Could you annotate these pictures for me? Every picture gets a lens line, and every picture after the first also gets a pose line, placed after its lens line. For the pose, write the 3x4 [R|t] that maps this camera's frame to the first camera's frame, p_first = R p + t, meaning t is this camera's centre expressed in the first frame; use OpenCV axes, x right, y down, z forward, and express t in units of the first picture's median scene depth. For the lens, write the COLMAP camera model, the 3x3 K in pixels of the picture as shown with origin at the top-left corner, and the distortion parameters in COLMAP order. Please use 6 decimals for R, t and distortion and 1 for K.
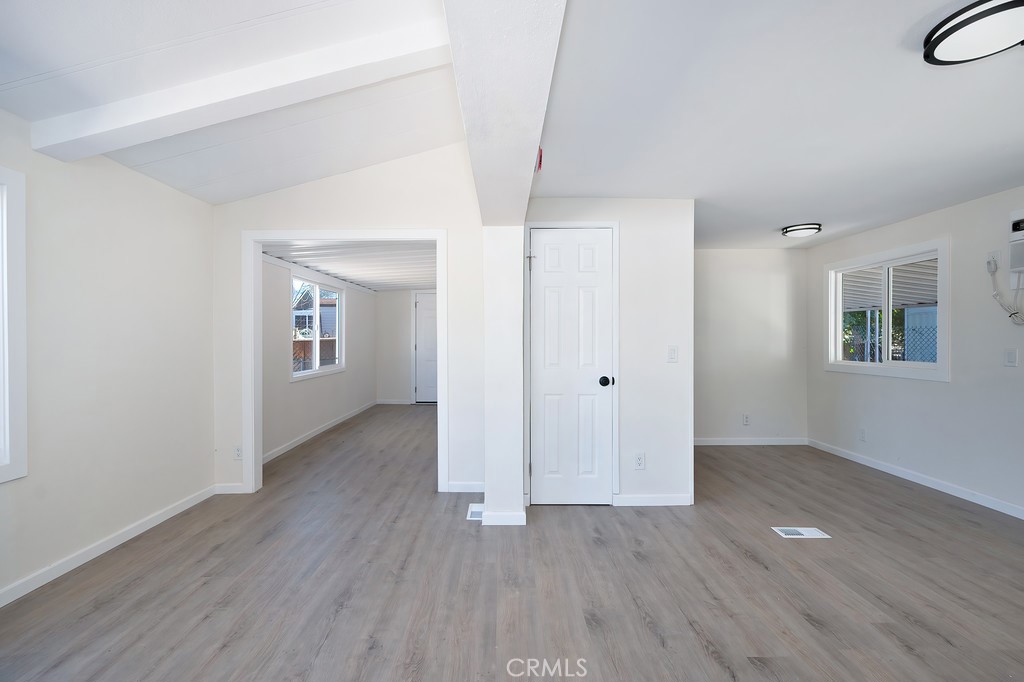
lens RADIAL K [[435.5, 0, 503.2], [0, 435.5, 340.9], [0, 0, 1]] dist [-0.000544, -0.000167]
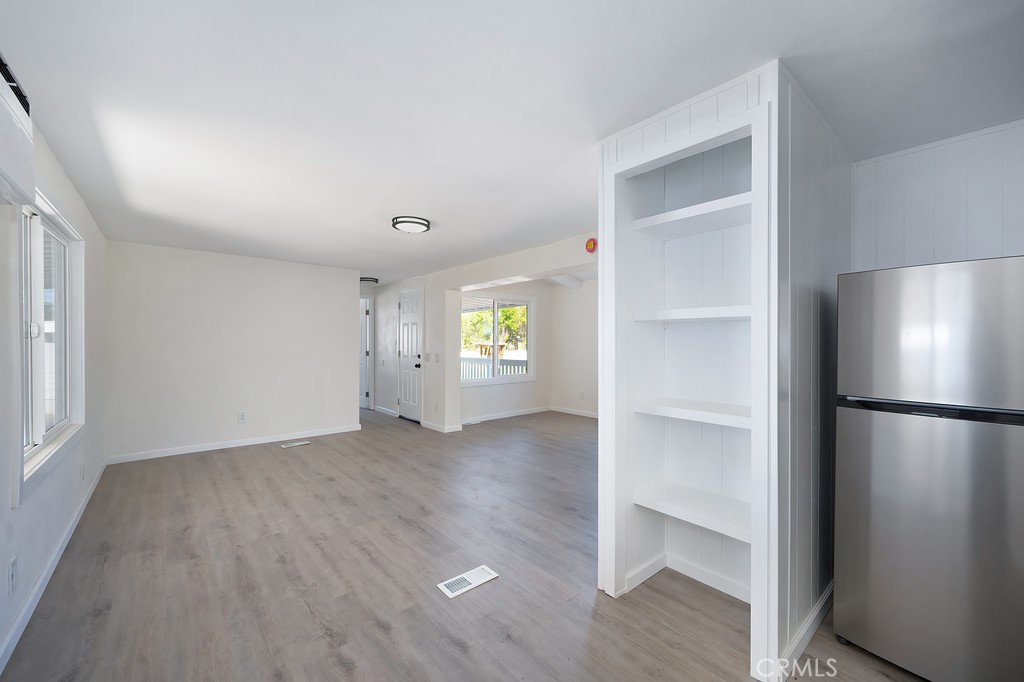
lens RADIAL K [[409.5, 0, 512.5], [0, 409.5, 342.7], [0, 0, 1]] dist [0.020789, -0.000008]
pose [[-0.769529, 0.000089, -0.638612, 1.084805], [-0.003050, 0.999988, 0.003815, -0.011639], [0.638605, 0.004883, -0.769520, 1.602908]]
